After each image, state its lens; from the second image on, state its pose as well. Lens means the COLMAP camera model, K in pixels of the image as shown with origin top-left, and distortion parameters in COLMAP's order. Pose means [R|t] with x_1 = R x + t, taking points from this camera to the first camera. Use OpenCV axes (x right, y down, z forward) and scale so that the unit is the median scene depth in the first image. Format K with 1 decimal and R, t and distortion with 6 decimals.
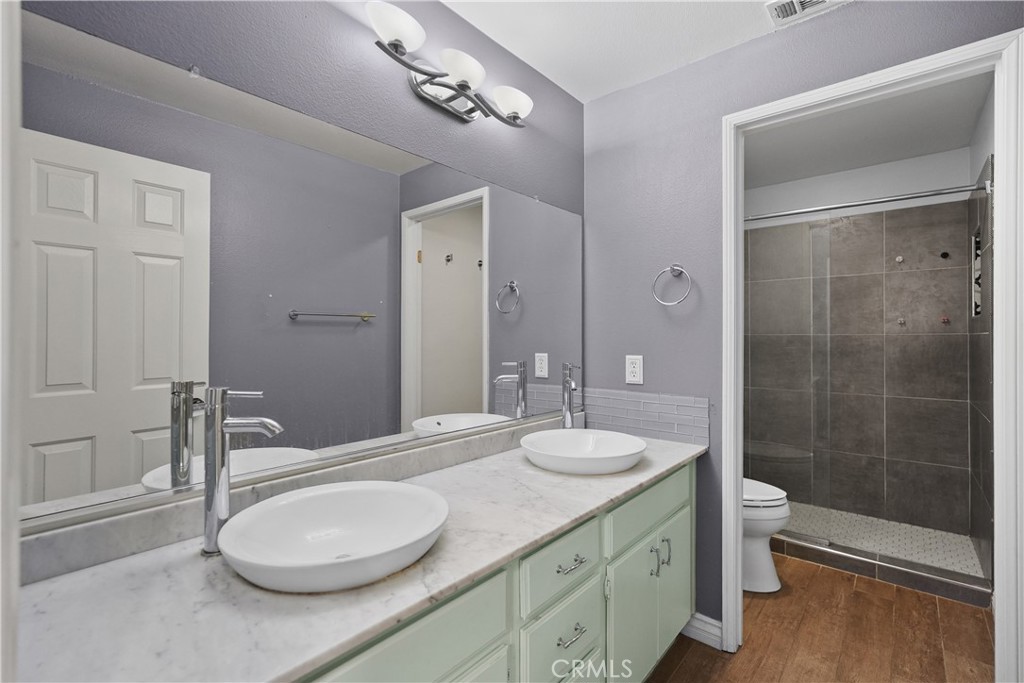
lens RADIAL K [[465.8, 0, 514.9], [0, 465.8, 331.8], [0, 0, 1]] dist [-0.013644, 0.008694]
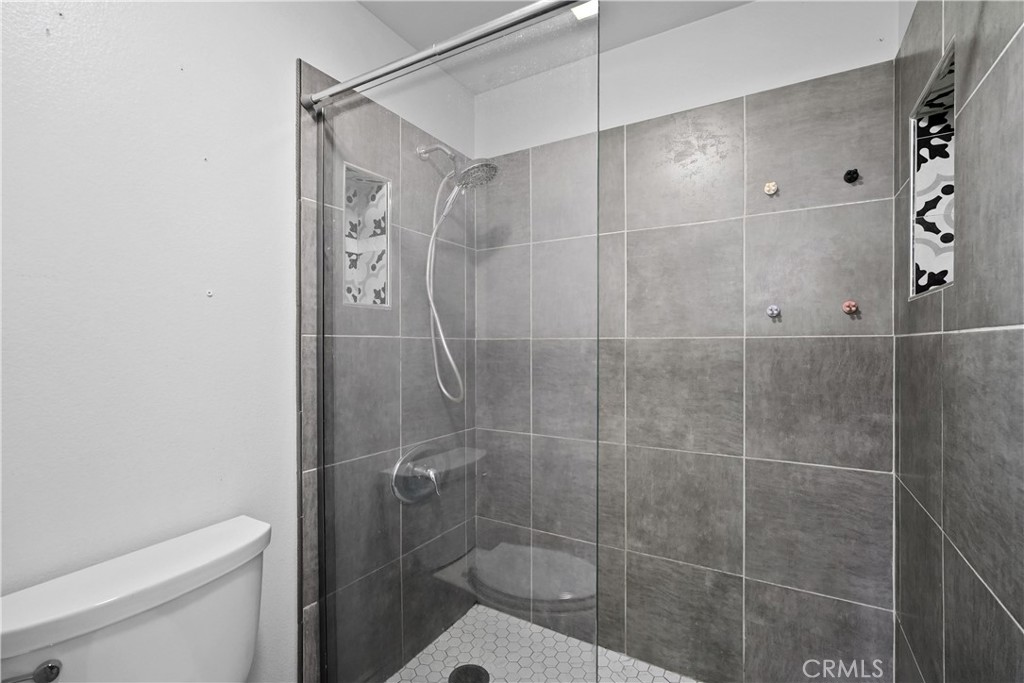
lens RADIAL K [[459.9, 0, 512.4], [0, 459.9, 343.6], [0, 0, 1]] dist [-0.016451, 0.008769]
pose [[0.987416, -0.002426, 0.158128, 0.475344], [0.000797, 0.999946, 0.010361, 0.007177], [-0.158145, -0.010105, 0.987364, 0.553559]]
